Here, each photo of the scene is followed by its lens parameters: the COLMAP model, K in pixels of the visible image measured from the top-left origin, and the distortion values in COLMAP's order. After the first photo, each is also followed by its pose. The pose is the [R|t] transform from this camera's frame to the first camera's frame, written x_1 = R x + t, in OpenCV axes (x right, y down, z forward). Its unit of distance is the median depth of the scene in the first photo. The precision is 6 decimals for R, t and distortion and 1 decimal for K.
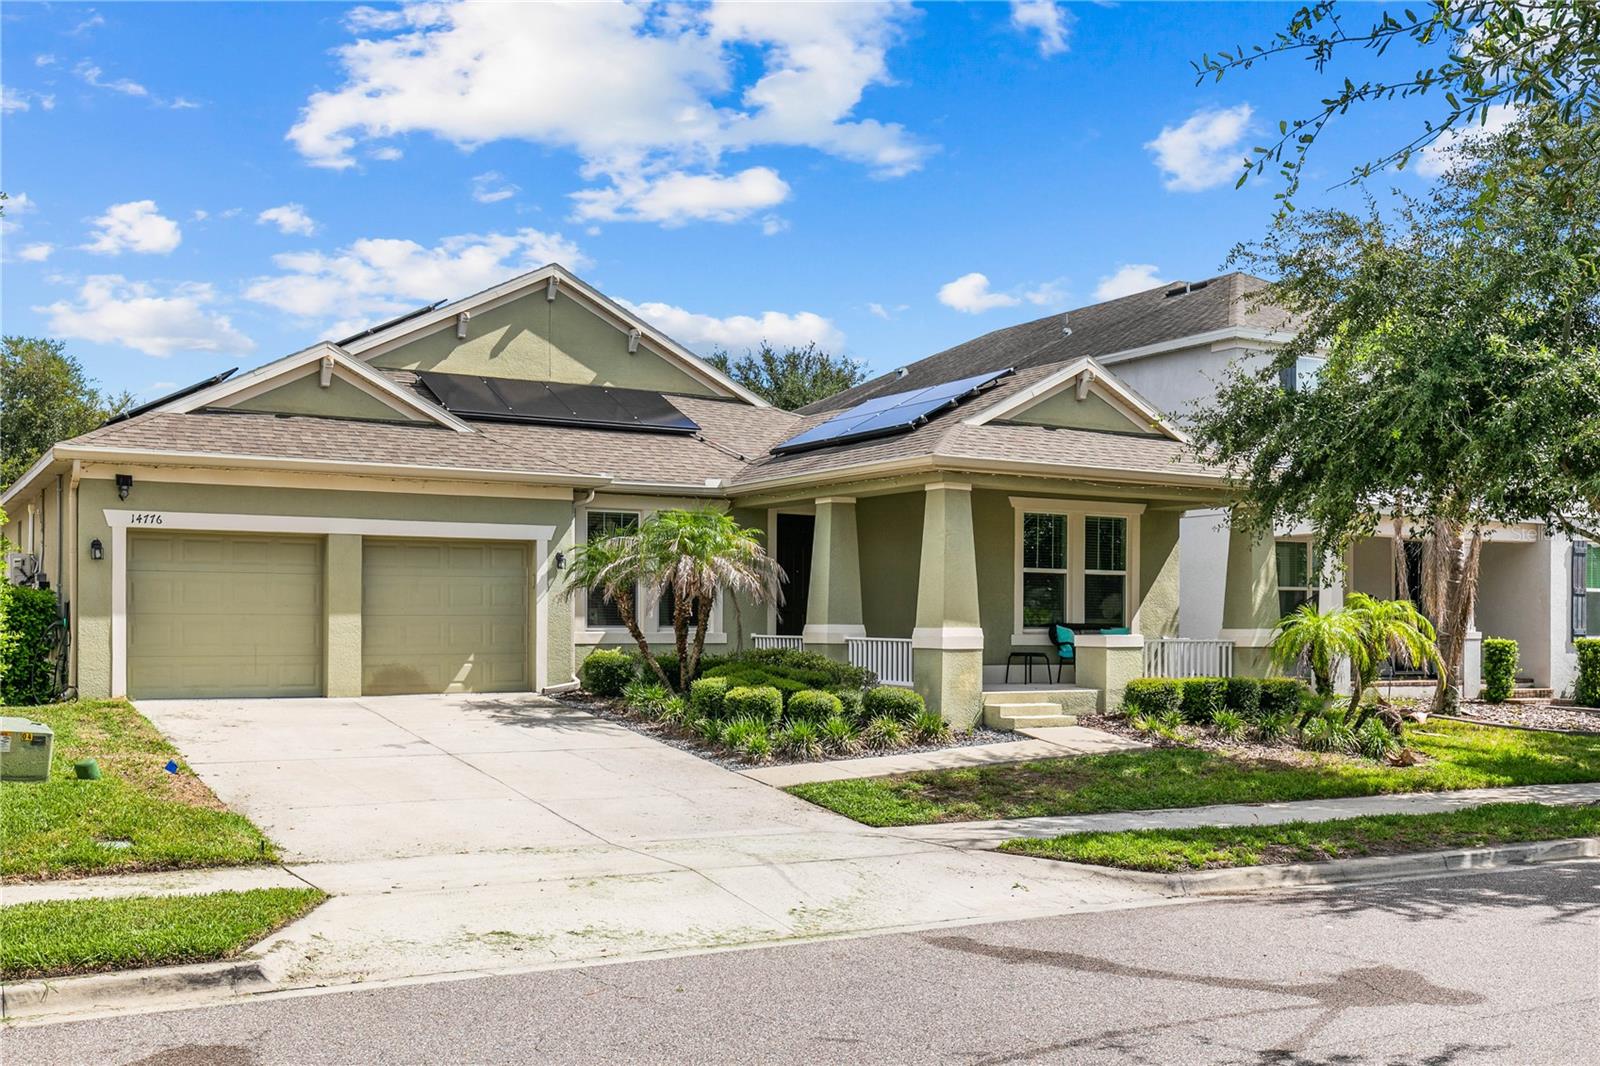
lens RADIAL K [[1675.6, 0, 800.0], [0, 1675.6, 533.0], [0, 0, 1]] dist [-0.011456, -0.011040]
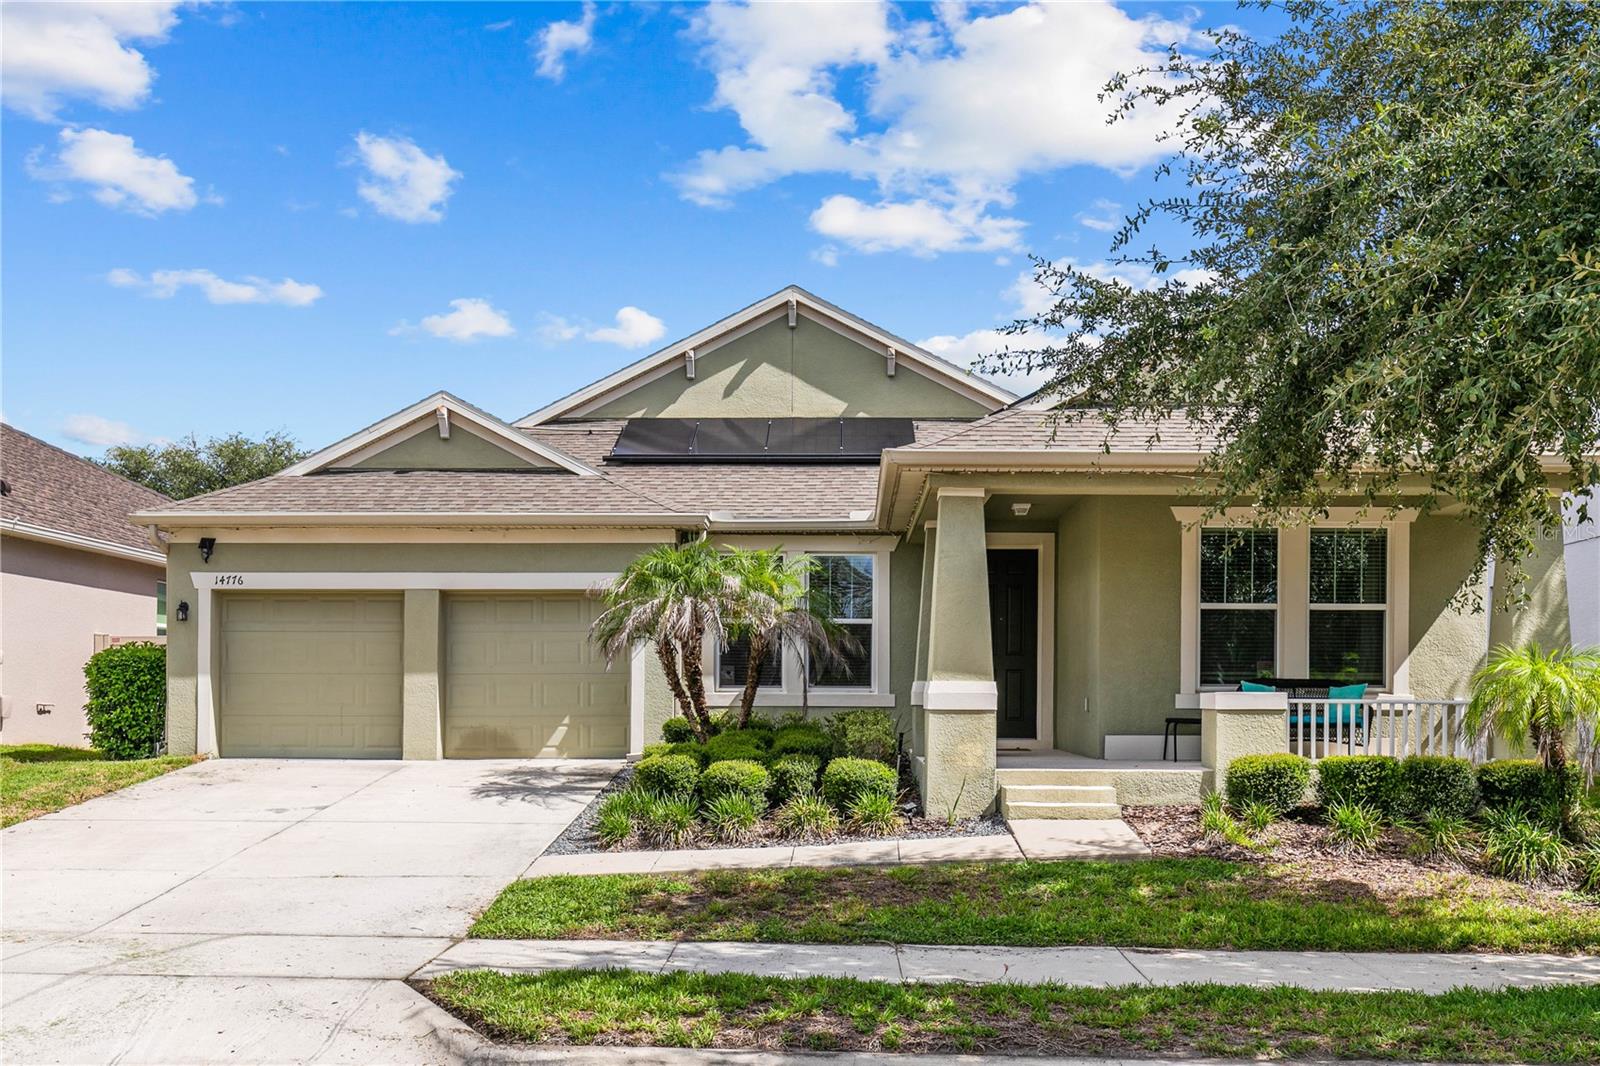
lens RADIAL K [[1611.7, 0, 799.3], [0, 1611.7, 647.5], [0, 0, 1]] dist [-0.006983, 0.002770]
pose [[0.838911, -0.019052, -0.543936, 0.392070], [0.029201, 0.999523, 0.010027, 0.029778], [0.543485, -0.024295, 0.839067, 0.332182]]
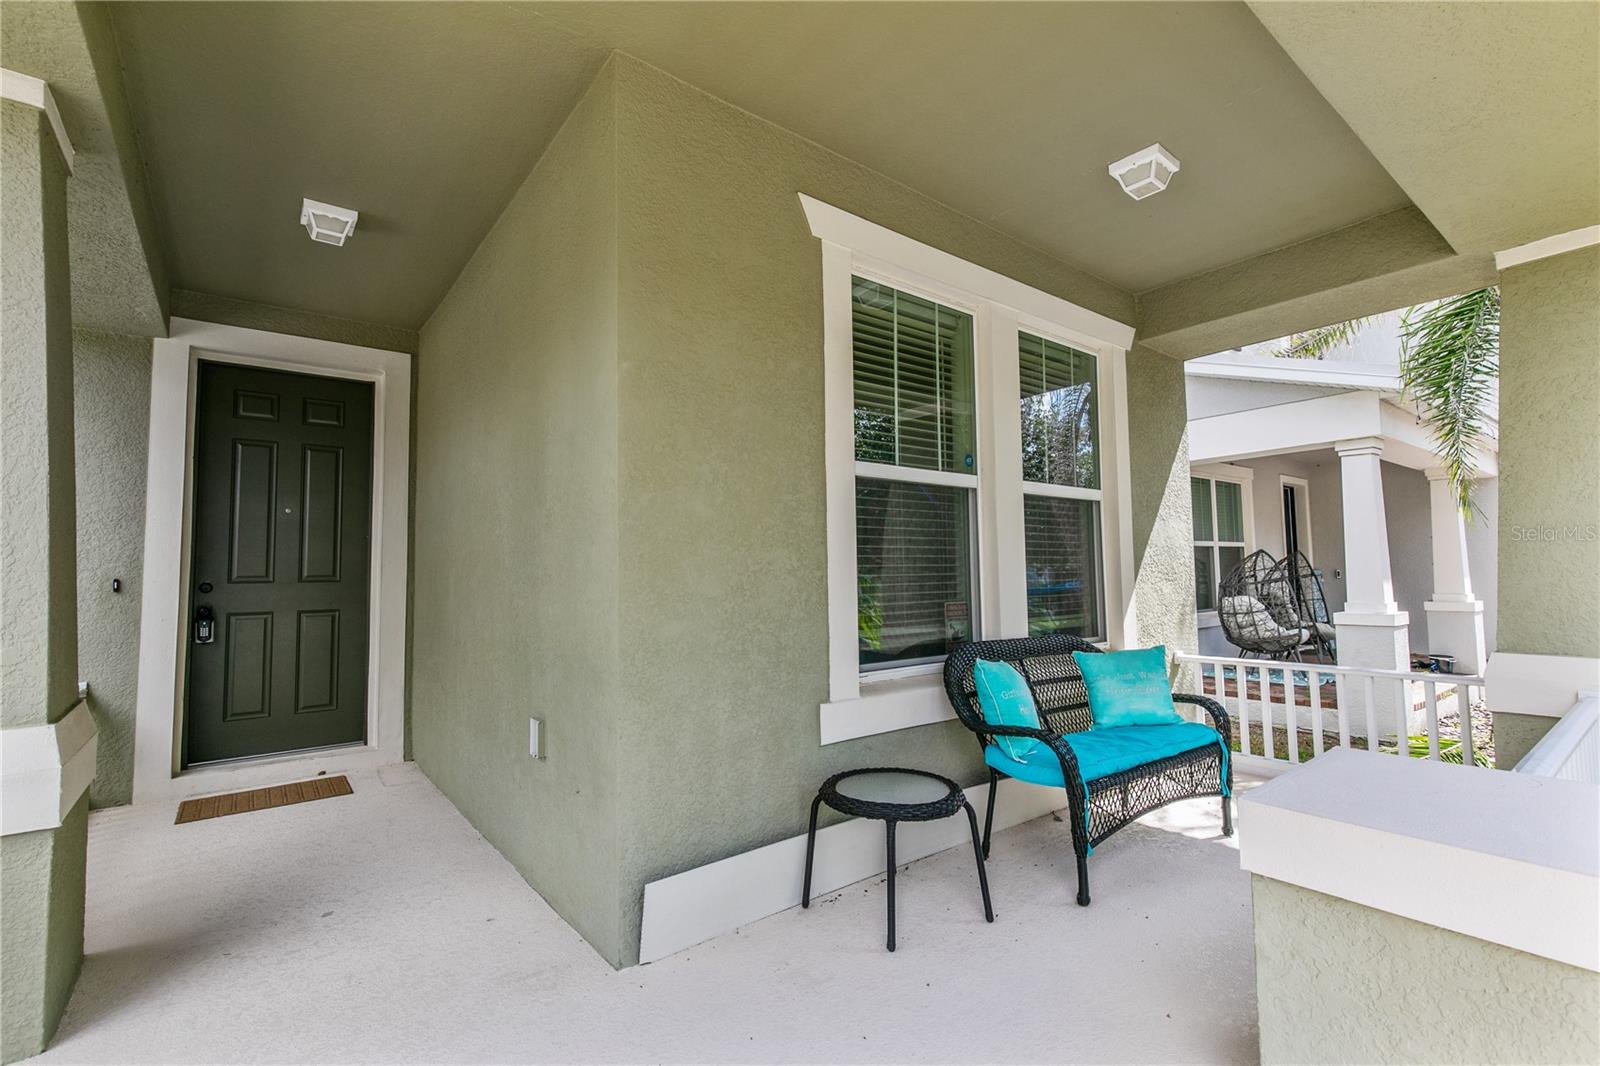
lens RADIAL K [[707.8, 0, 800.0], [0, 707.8, 533.0], [0, 0, 1]] dist [-0.006261, -0.000149]
pose [[0.992186, -0.014635, 0.123909, 0.115337], [0.015561, 0.999858, -0.006514, 0.036031], [-0.123796, 0.008391, 0.992272, 0.934394]]
